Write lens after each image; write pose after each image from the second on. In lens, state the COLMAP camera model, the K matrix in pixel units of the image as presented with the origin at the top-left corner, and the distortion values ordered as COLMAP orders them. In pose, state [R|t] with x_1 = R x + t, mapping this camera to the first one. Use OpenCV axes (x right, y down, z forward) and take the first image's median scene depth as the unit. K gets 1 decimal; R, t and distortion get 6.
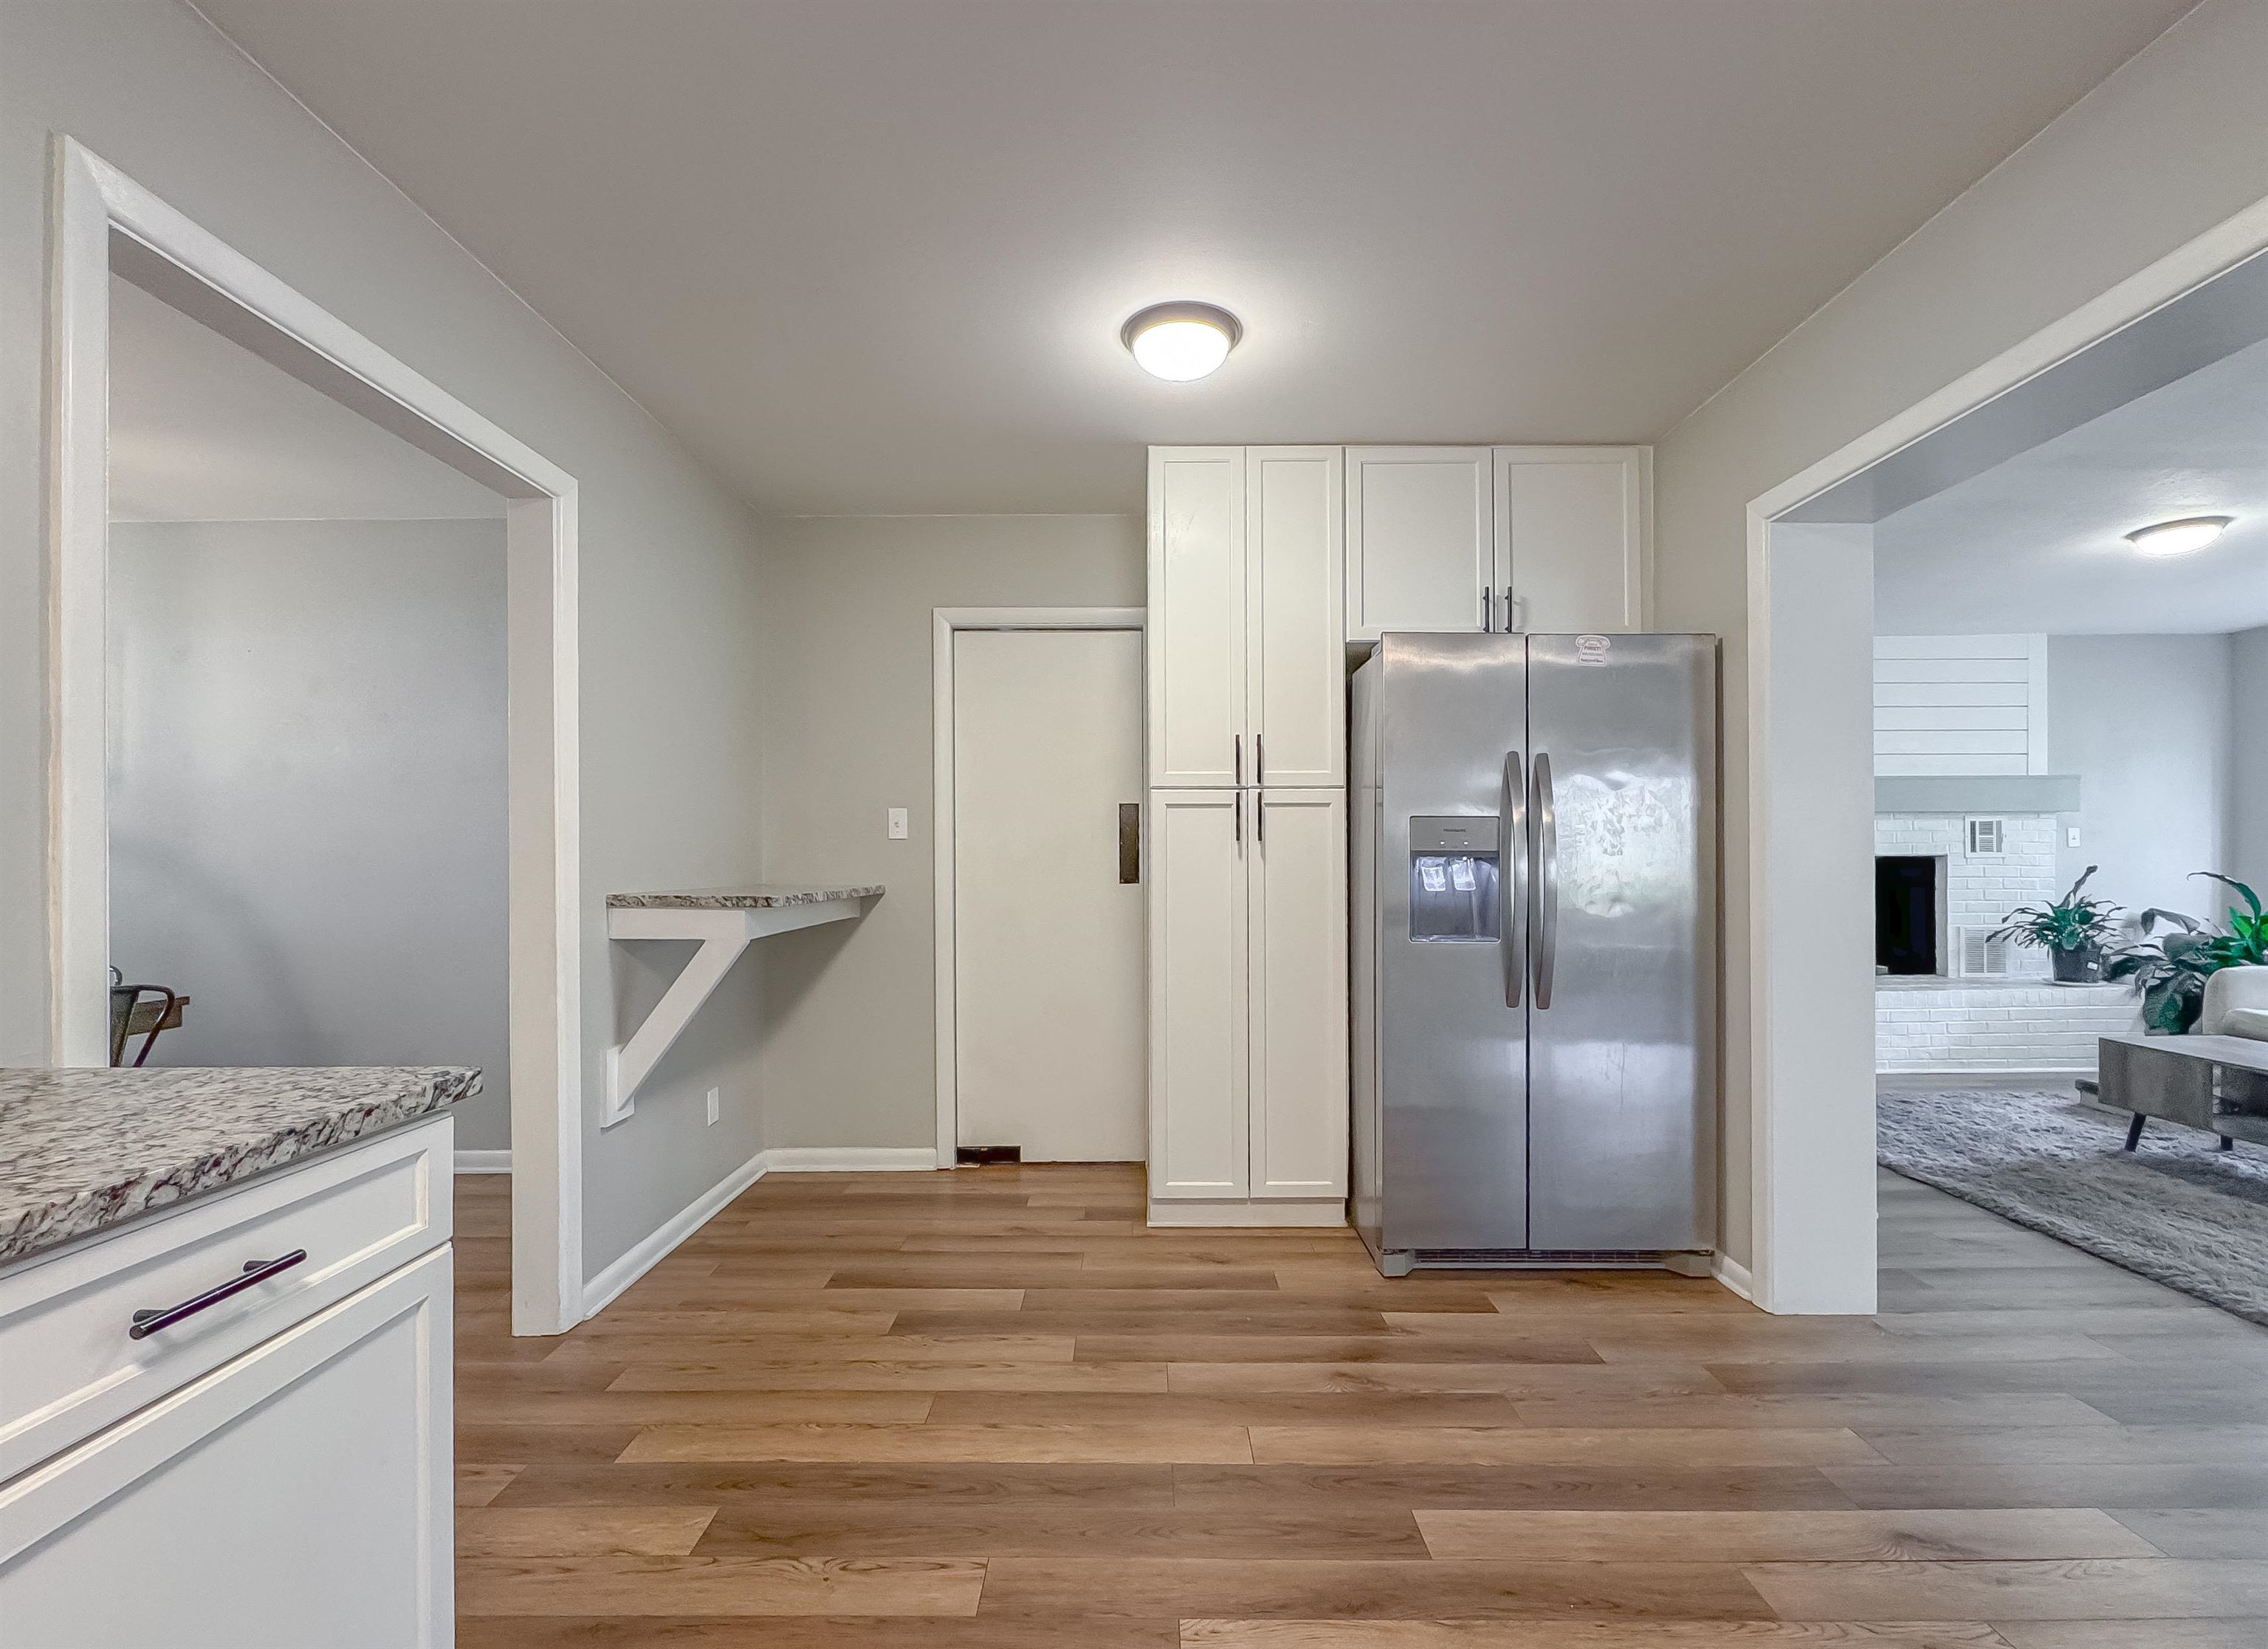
lens RADIAL K [[998.6, 0, 1130.7], [0, 998.6, 859.8], [0, 0, 1]] dist [-0.000689, 0.000126]
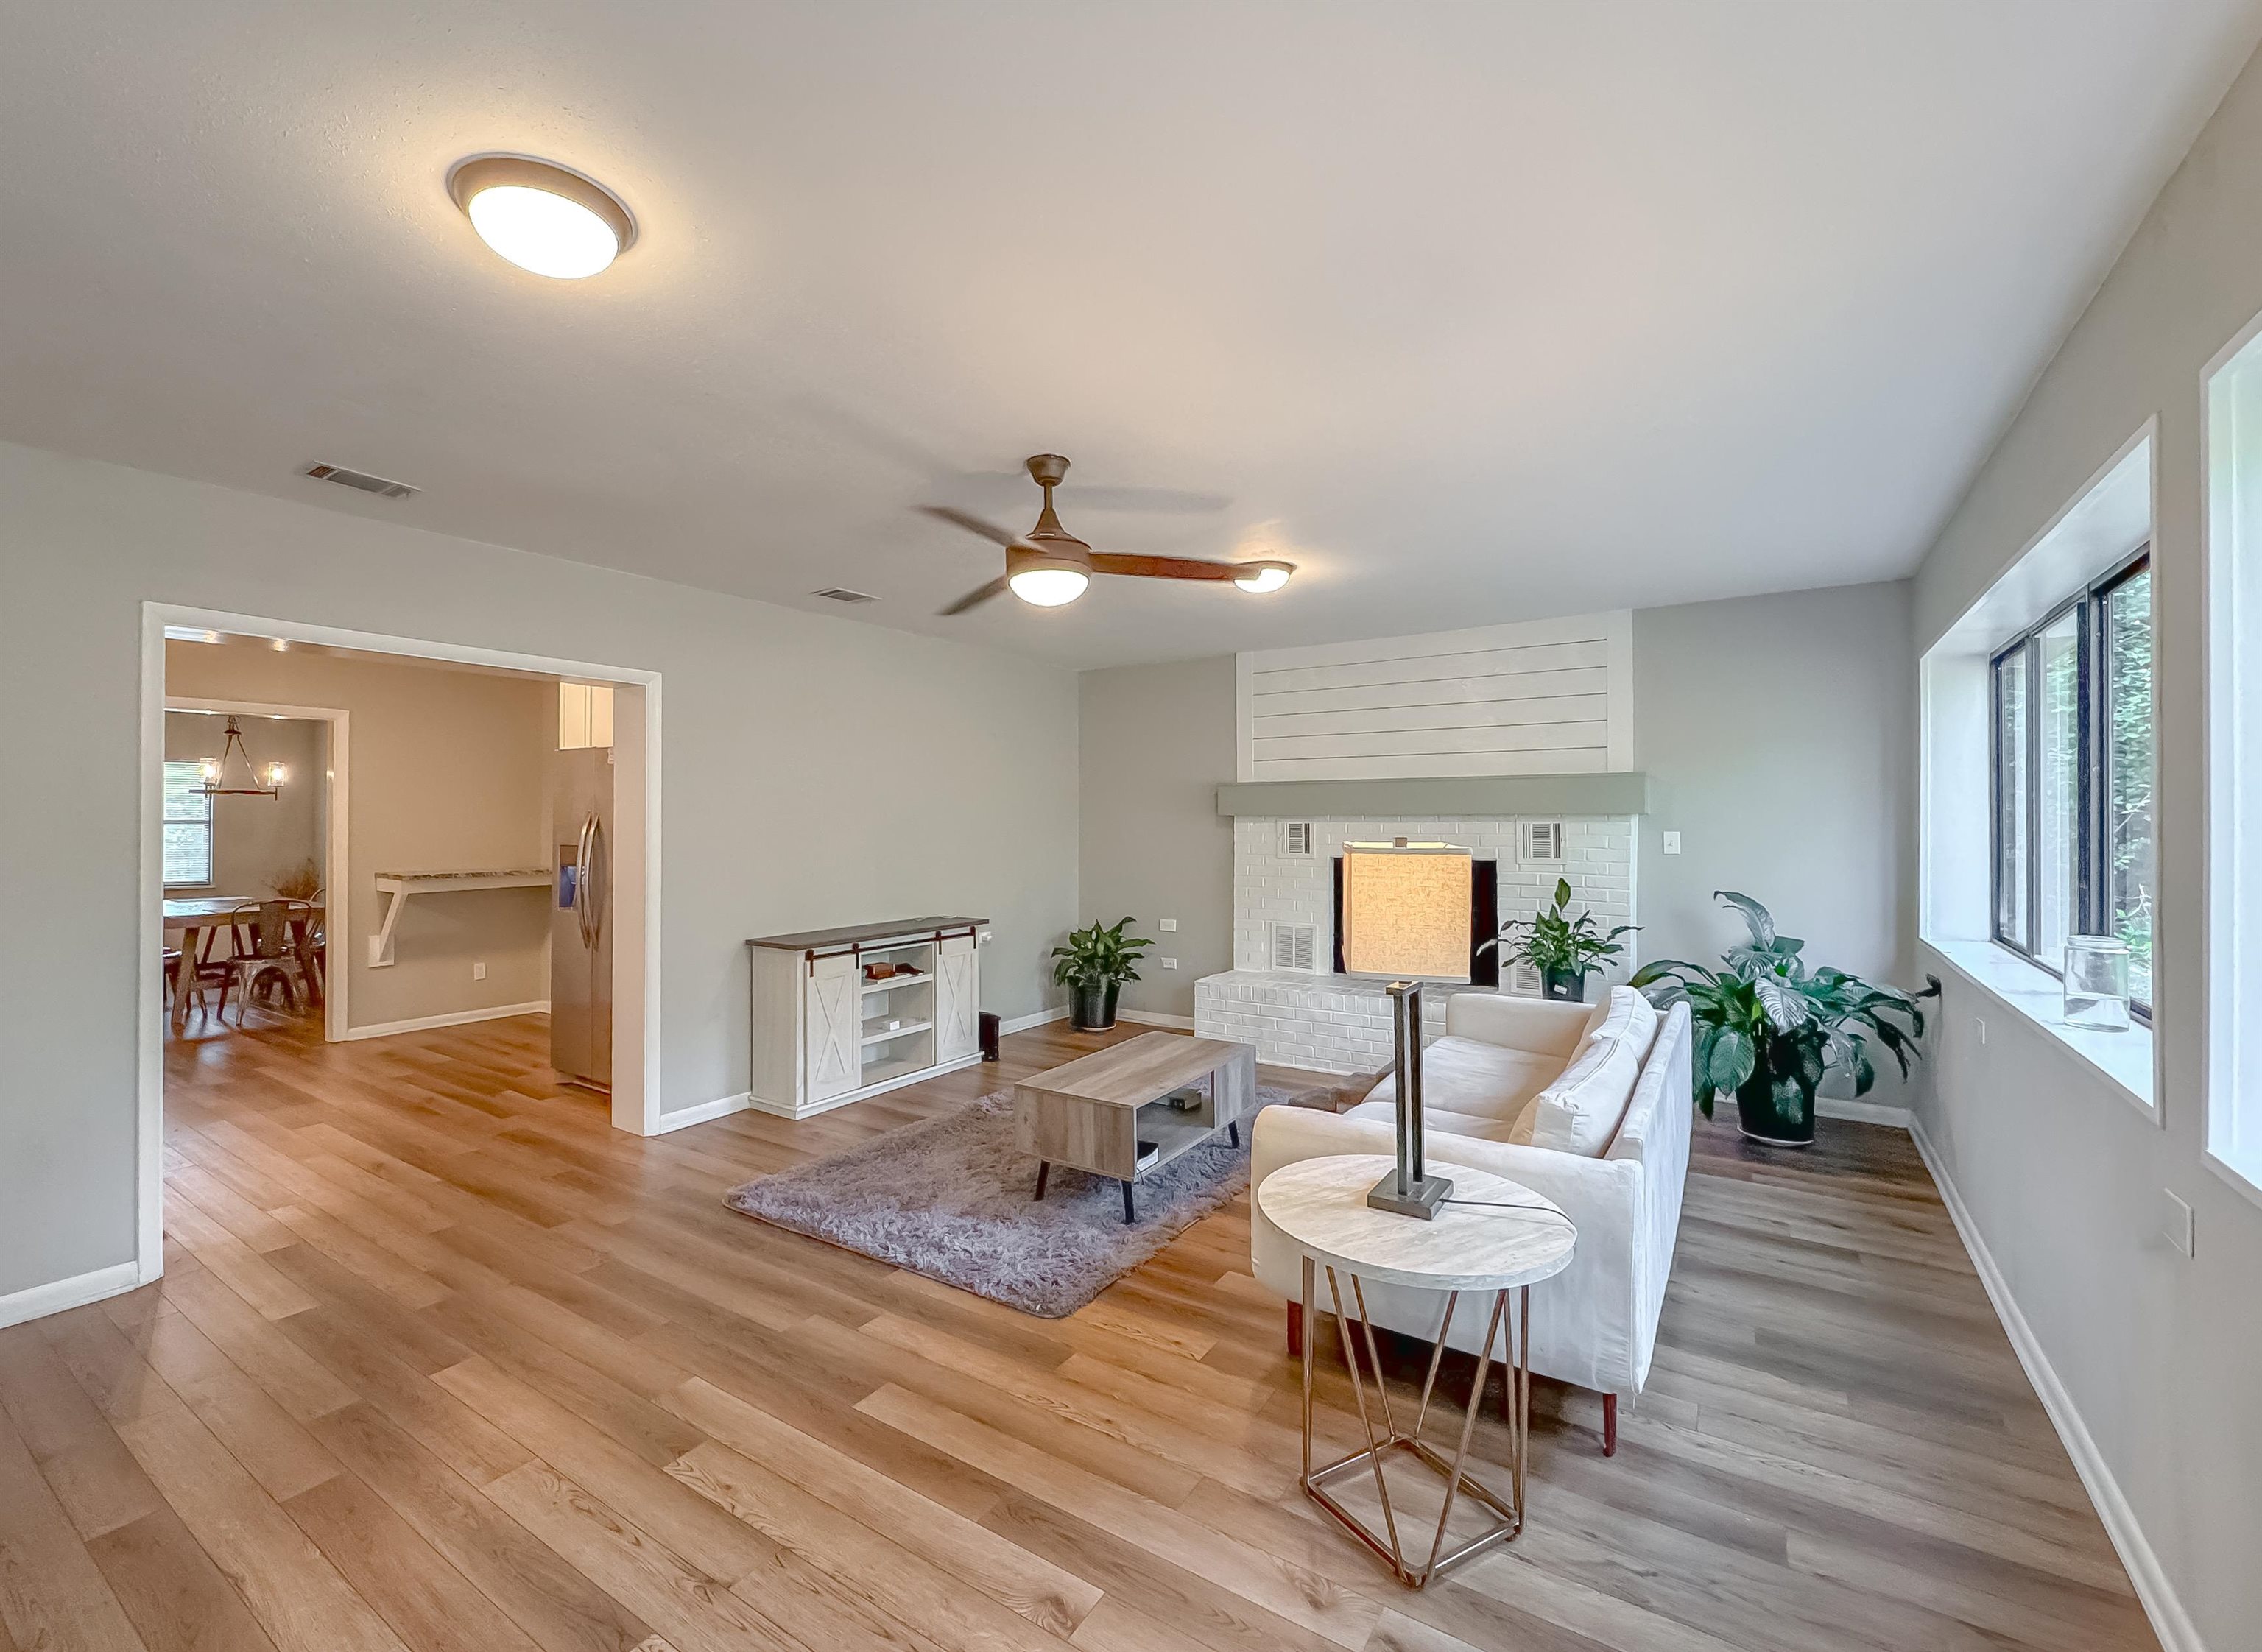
lens RADIAL K [[988.3, 0, 1057.0], [0, 988.3, 801.5], [0, 0, 1]] dist [-0.001176, -0.000117]
pose [[0.809426, -0.008199, -0.587164, 1.932624], [0.000204, 0.999906, -0.013682, -0.087887], [0.587221, 0.010955, 0.809352, 0.018968]]
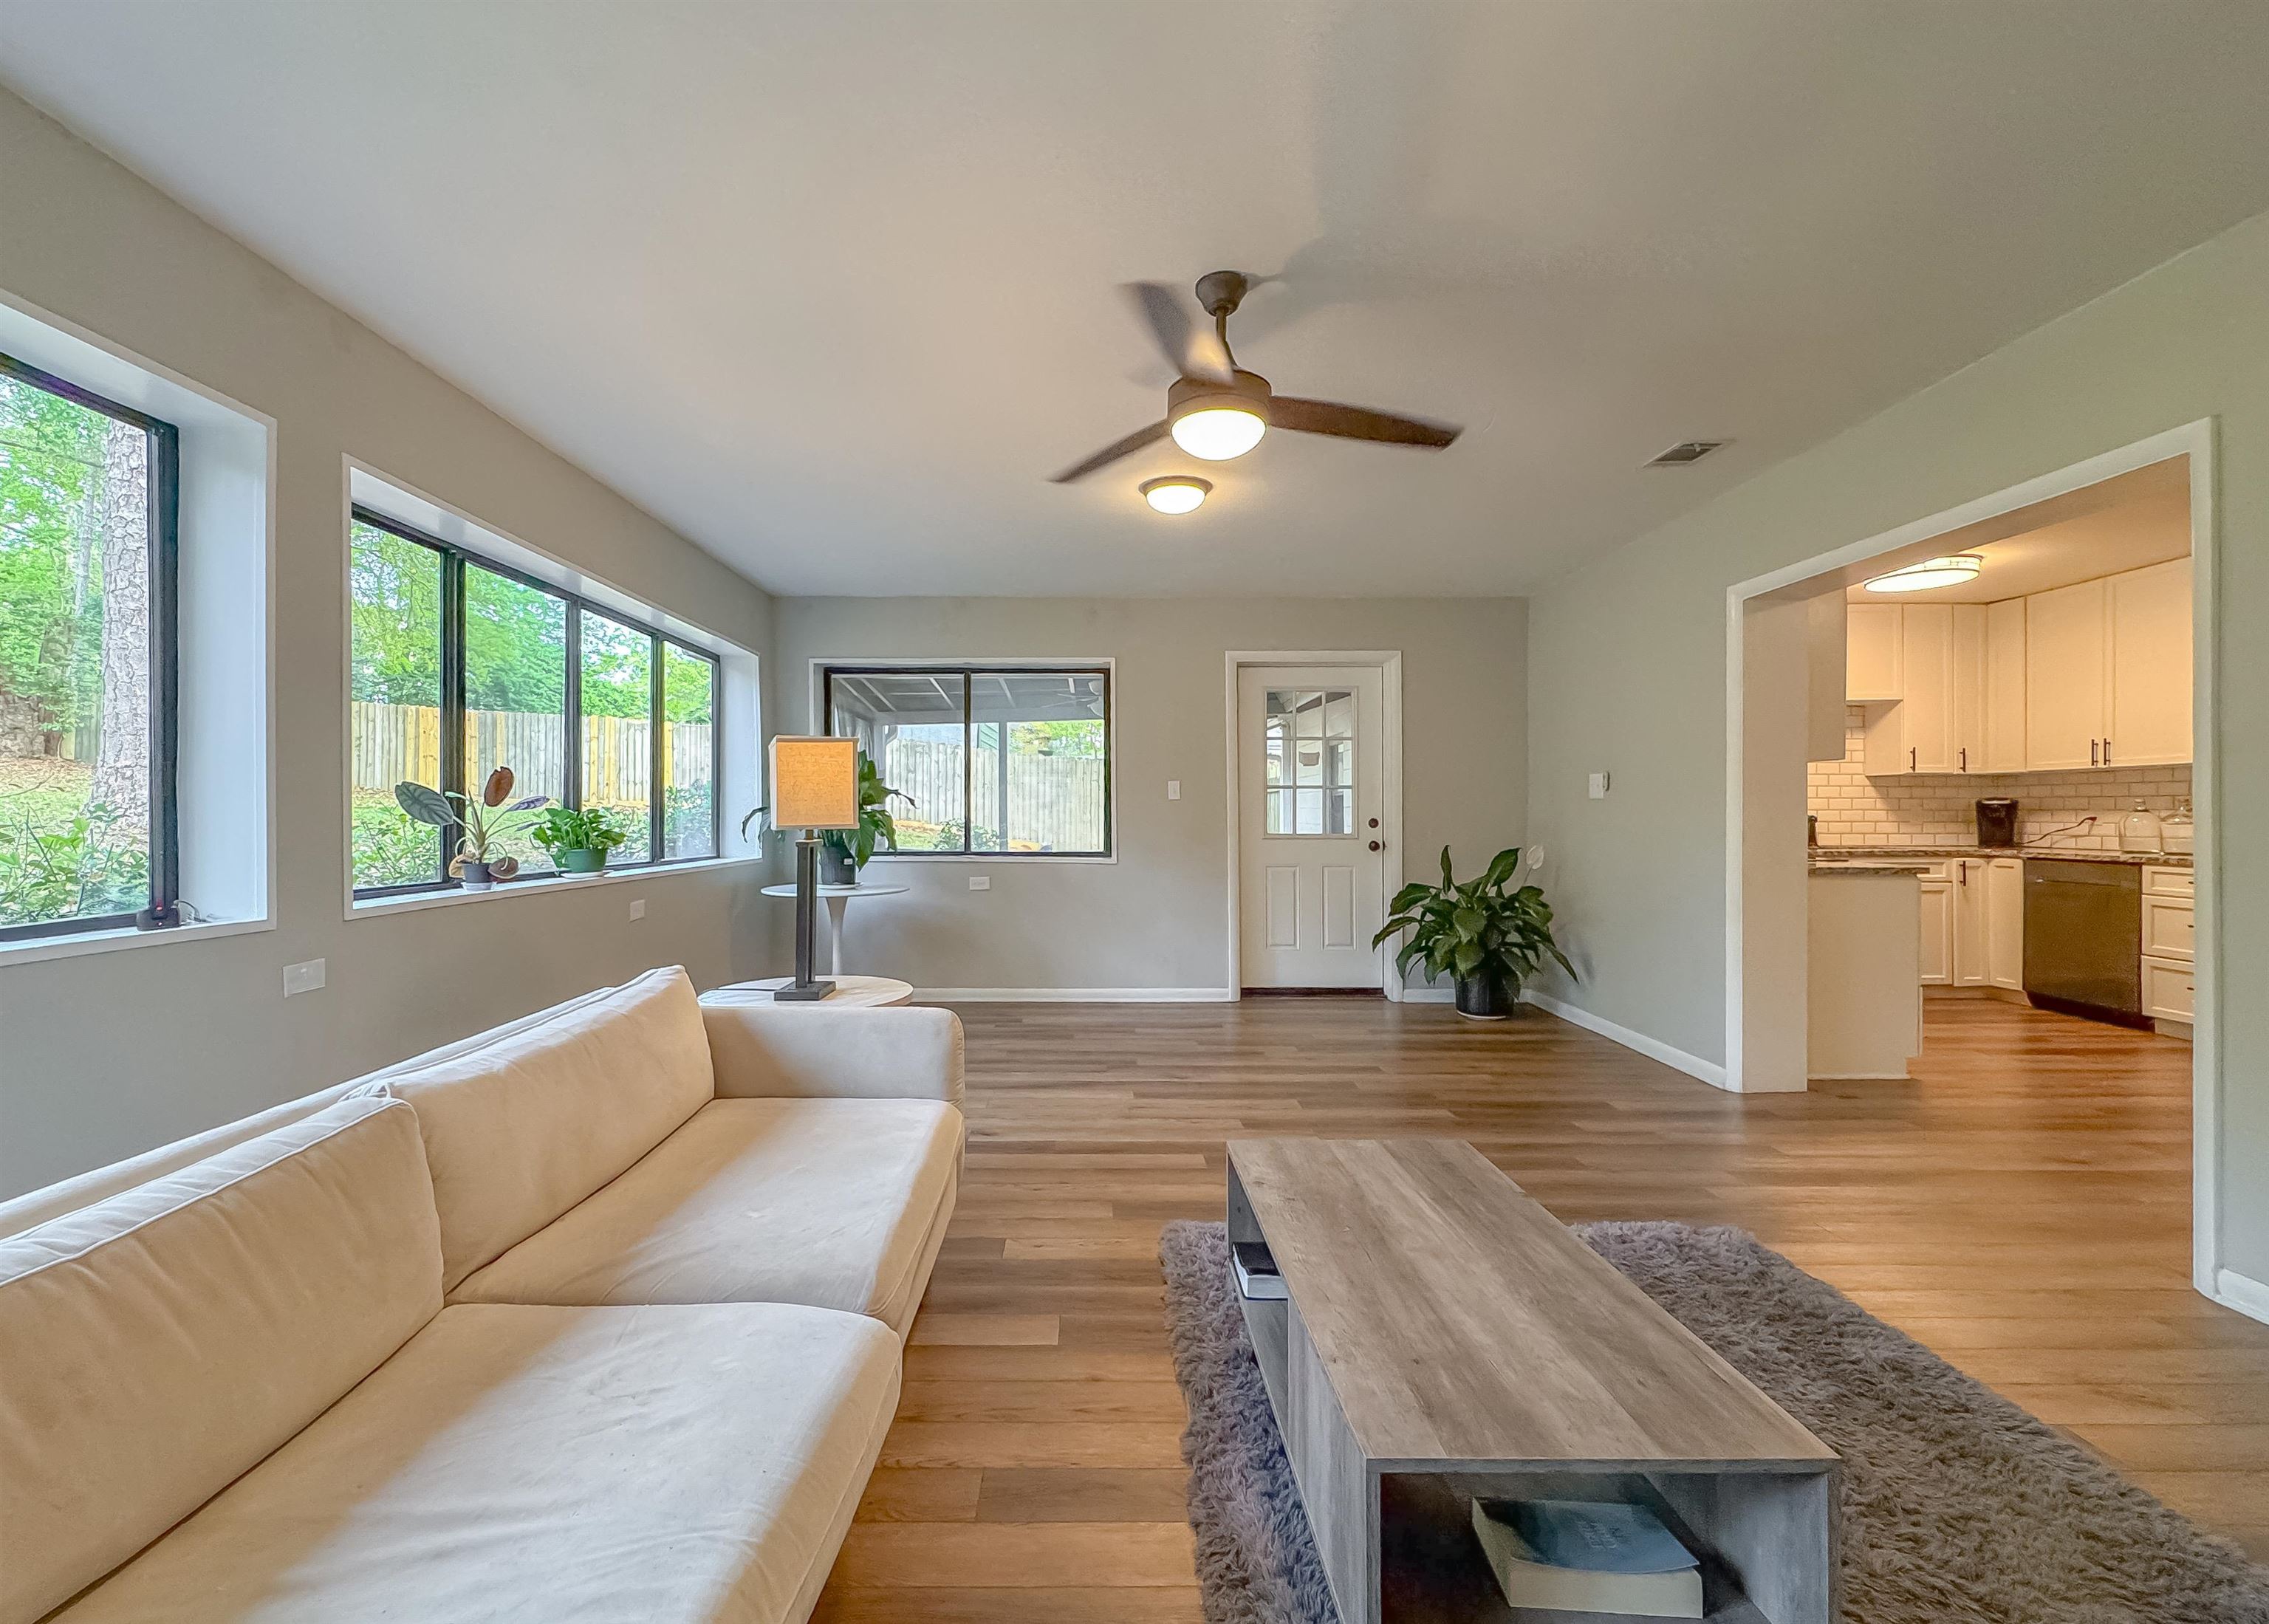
lens RADIAL K [[949.7, 0, 1094.8], [0, 949.7, 813.8], [0, 0, 1]] dist [-0.001132, -0.000330]
pose [[-0.999870, 0.004679, 0.015437, 1.453264], [0.004612, 0.999980, -0.004422, 0.005521], [-0.015457, -0.004350, -0.999871, 1.569774]]
